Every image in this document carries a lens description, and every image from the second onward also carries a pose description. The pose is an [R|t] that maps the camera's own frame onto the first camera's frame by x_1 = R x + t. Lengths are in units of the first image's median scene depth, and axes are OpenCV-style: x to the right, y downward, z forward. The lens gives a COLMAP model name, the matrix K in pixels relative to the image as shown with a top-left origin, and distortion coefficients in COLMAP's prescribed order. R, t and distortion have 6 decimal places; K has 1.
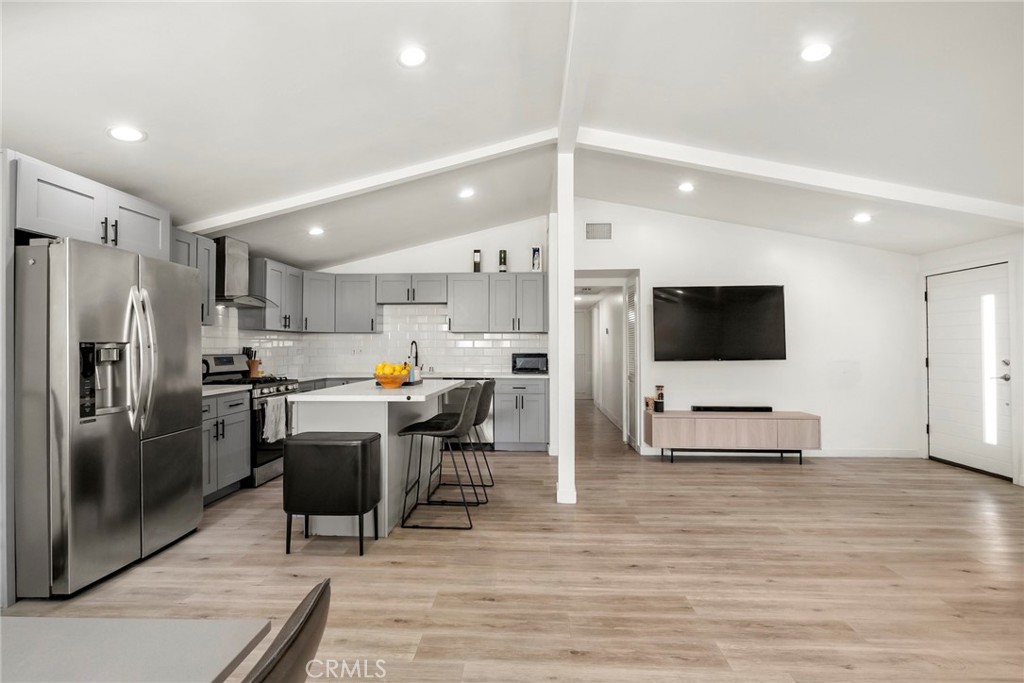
lens RADIAL K [[460.9, 0, 511.5], [0, 460.9, 339.6], [0, 0, 1]] dist [-0.003296, -0.000520]
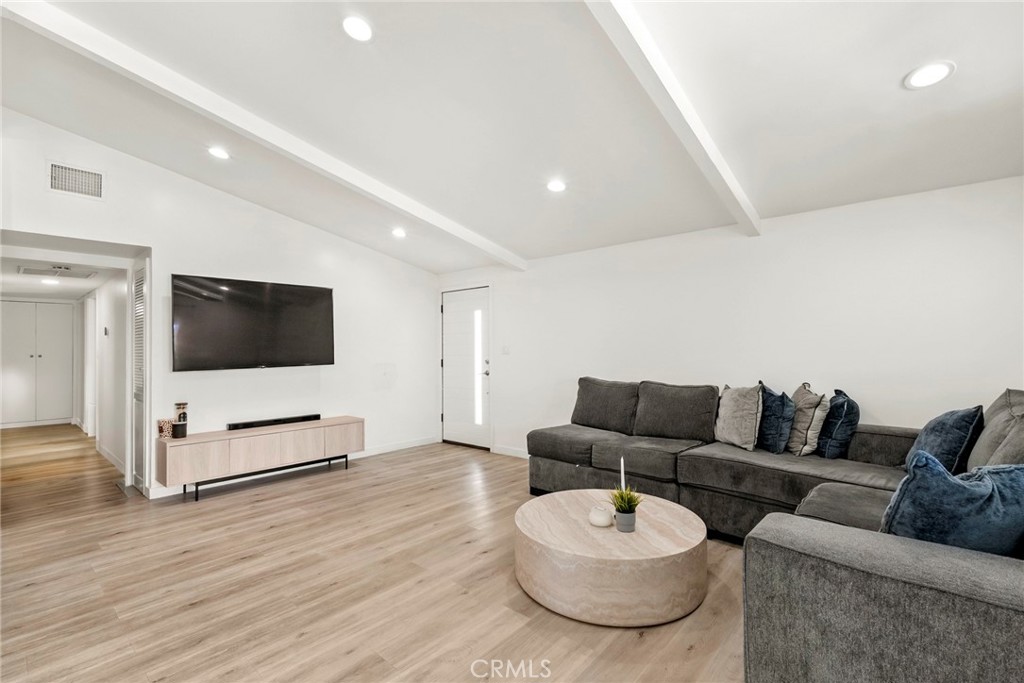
lens RADIAL K [[460.9, 0, 511.5], [0, 460.9, 339.6], [0, 0, 1]] dist [-0.003296, -0.000520]
pose [[0.631228, 0.011231, 0.775516, 0.076604], [-0.003449, 0.999926, -0.011673, 0.000960], [-0.775590, 0.004694, 0.631220, 0.090567]]
